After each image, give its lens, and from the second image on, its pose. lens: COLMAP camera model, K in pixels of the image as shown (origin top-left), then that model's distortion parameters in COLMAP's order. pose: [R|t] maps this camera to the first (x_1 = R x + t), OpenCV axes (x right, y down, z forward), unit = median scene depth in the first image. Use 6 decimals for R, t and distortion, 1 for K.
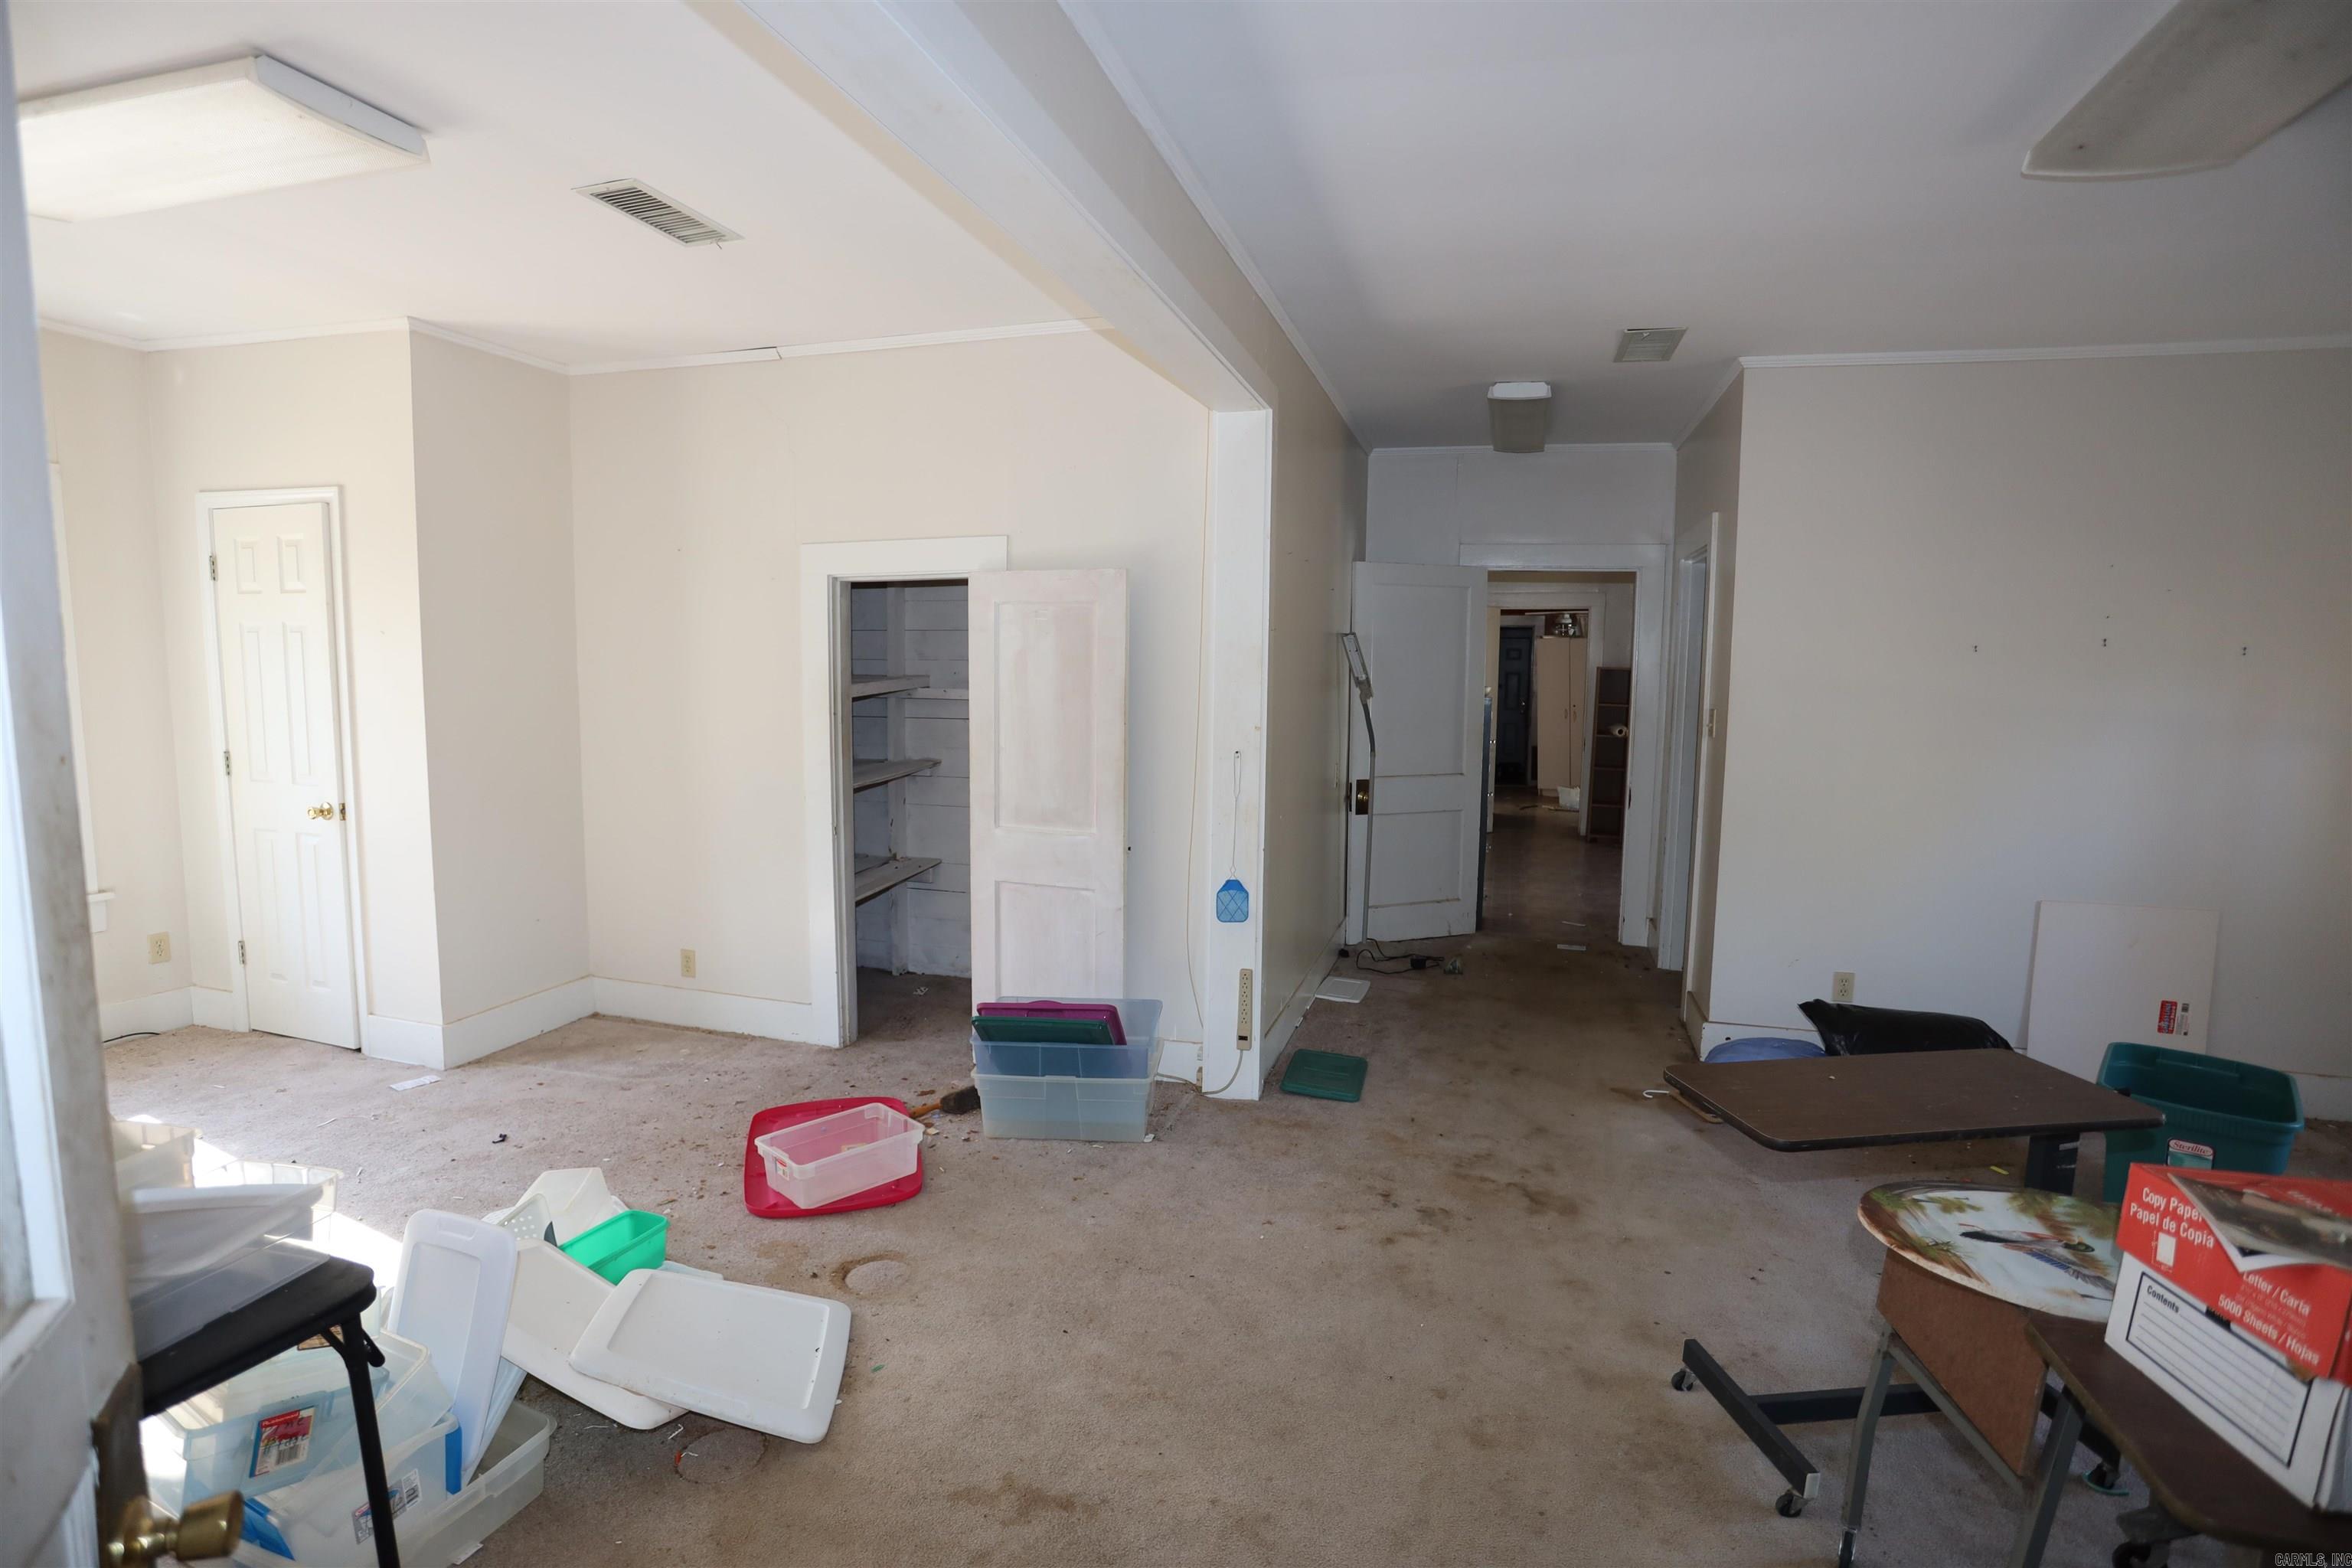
lens RADIAL K [[1149.4, 0, 1182.9], [0, 1149.4, 784.6], [0, 0, 1]] dist [-0.065892, 0.029274]
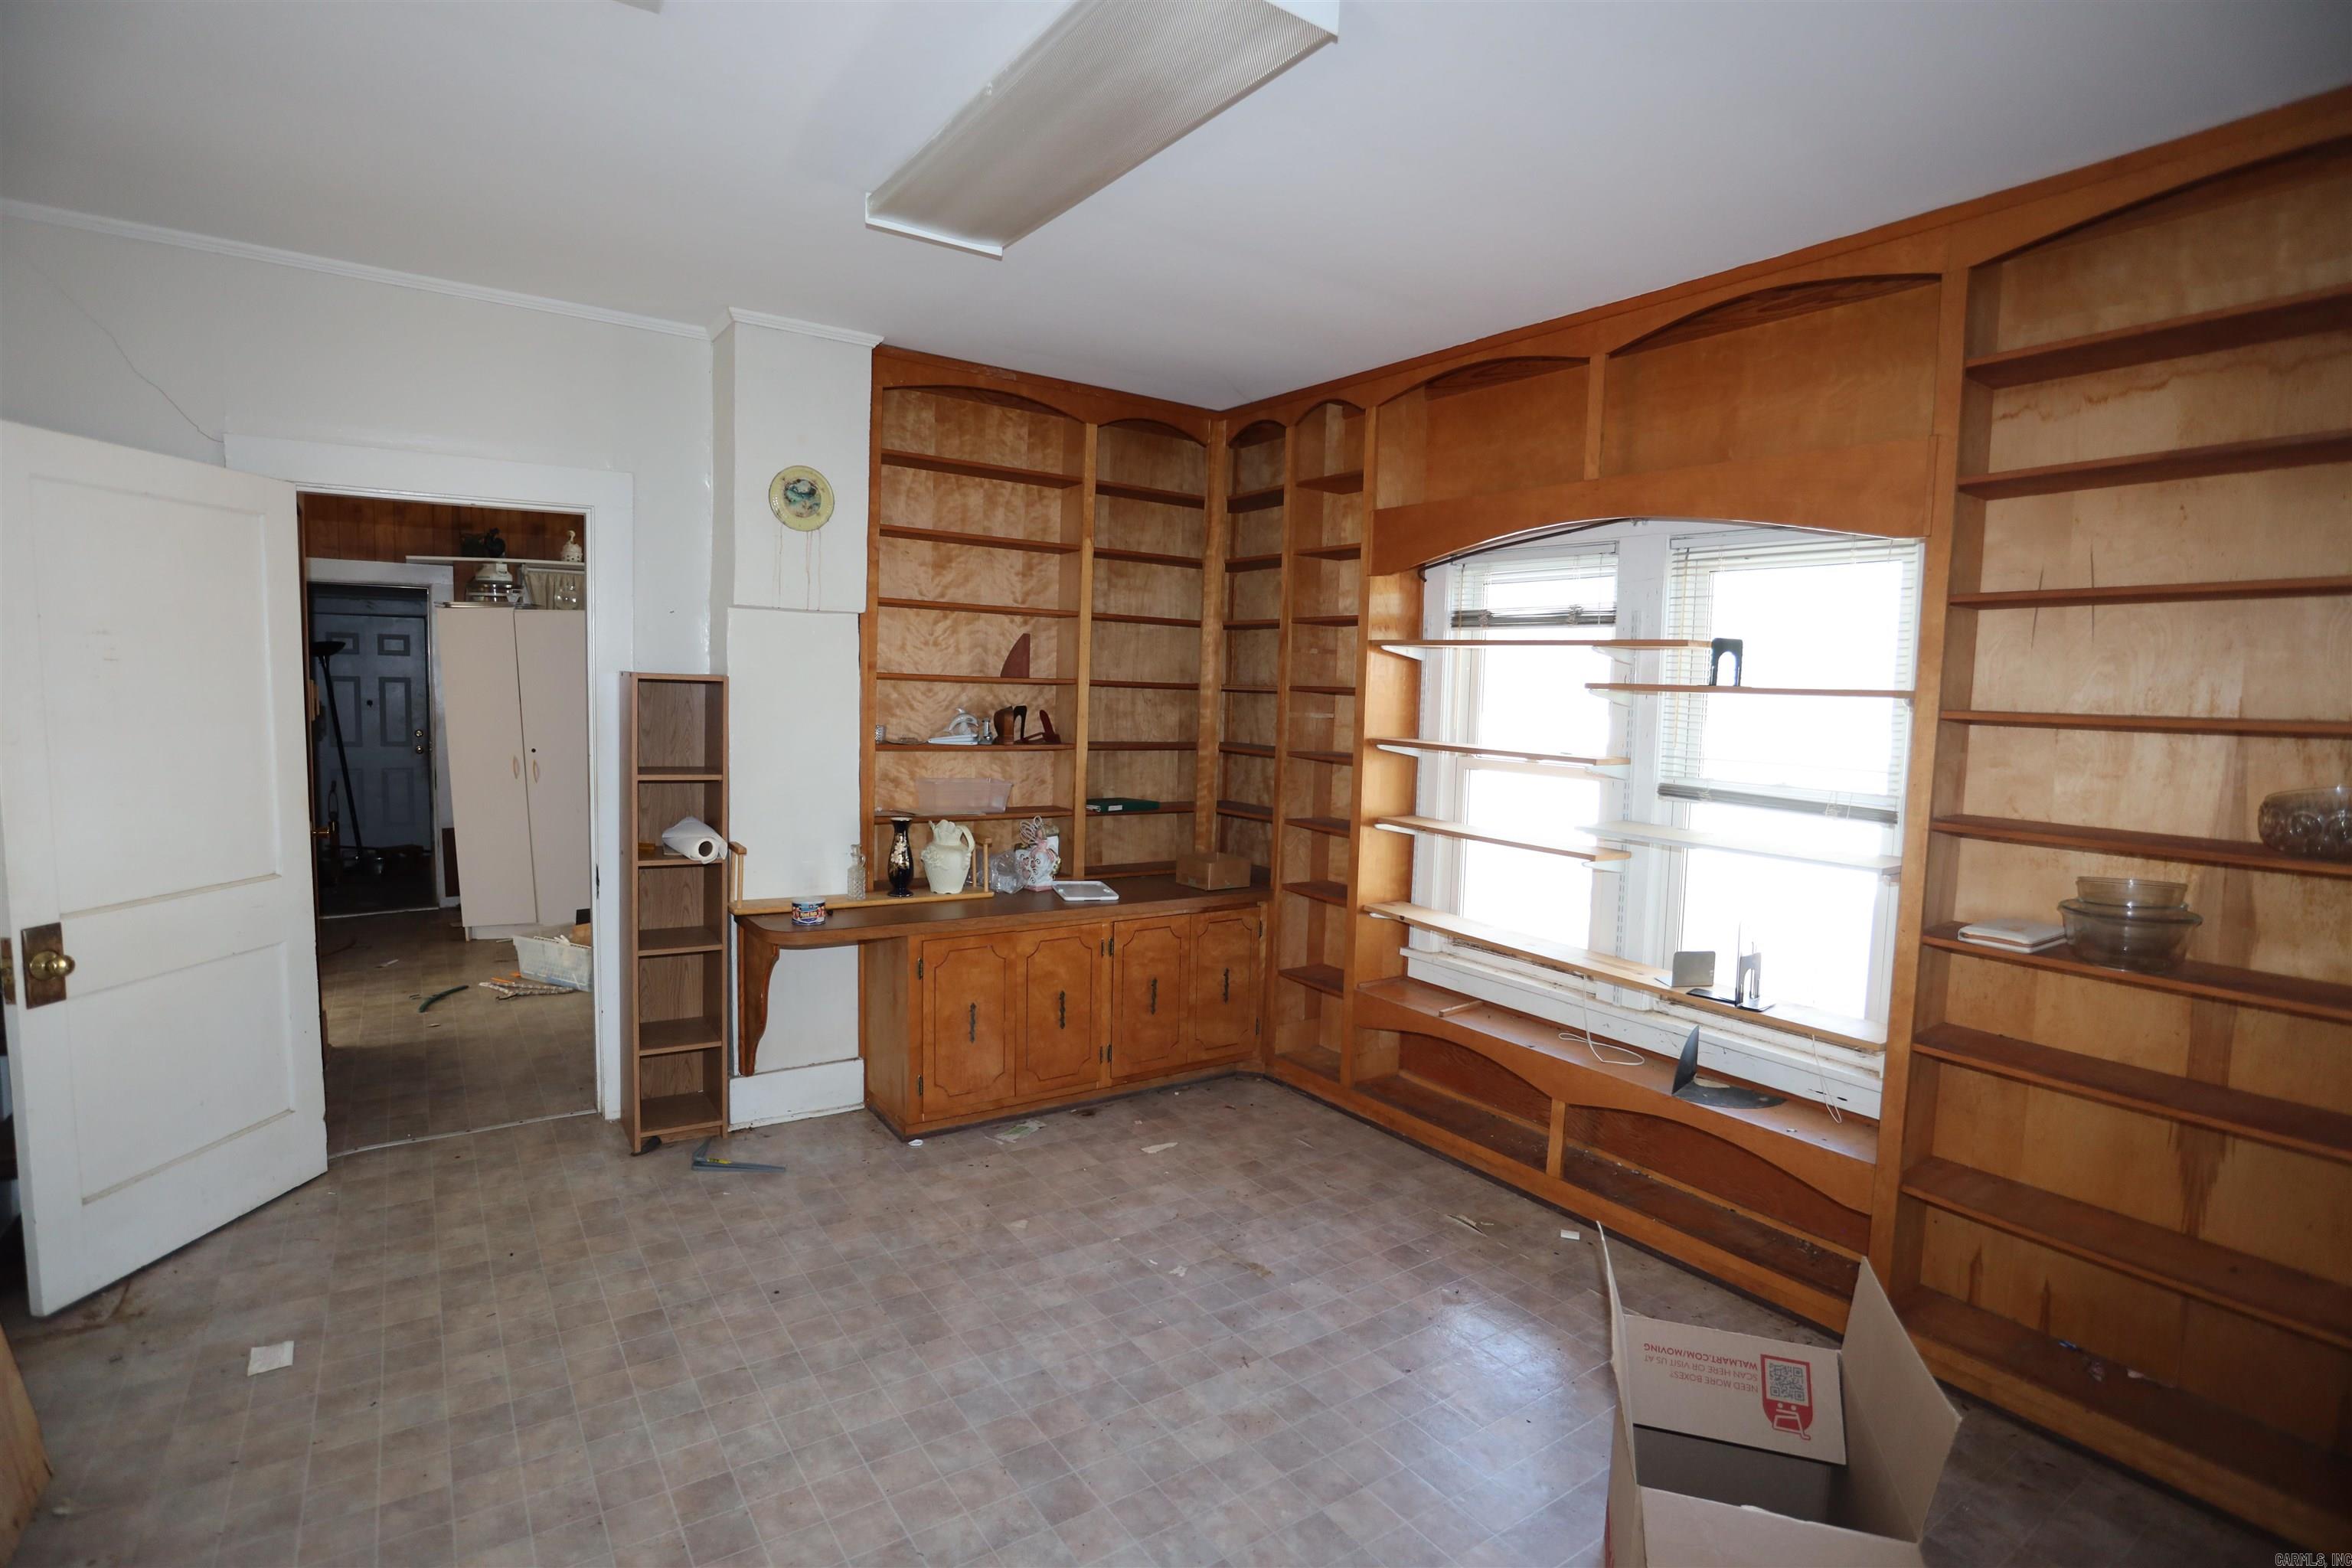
lens RADIAL K [[1149.4, 0, 1182.9], [0, 1149.4, 784.6], [0, 0, 1]] dist [-0.065892, 0.029274]
pose [[0.638679, -0.054047, 0.767573, 0.470356], [0.058193, 0.998066, 0.021856, -0.151905], [-0.767270, 0.030709, 0.640589, 1.505951]]
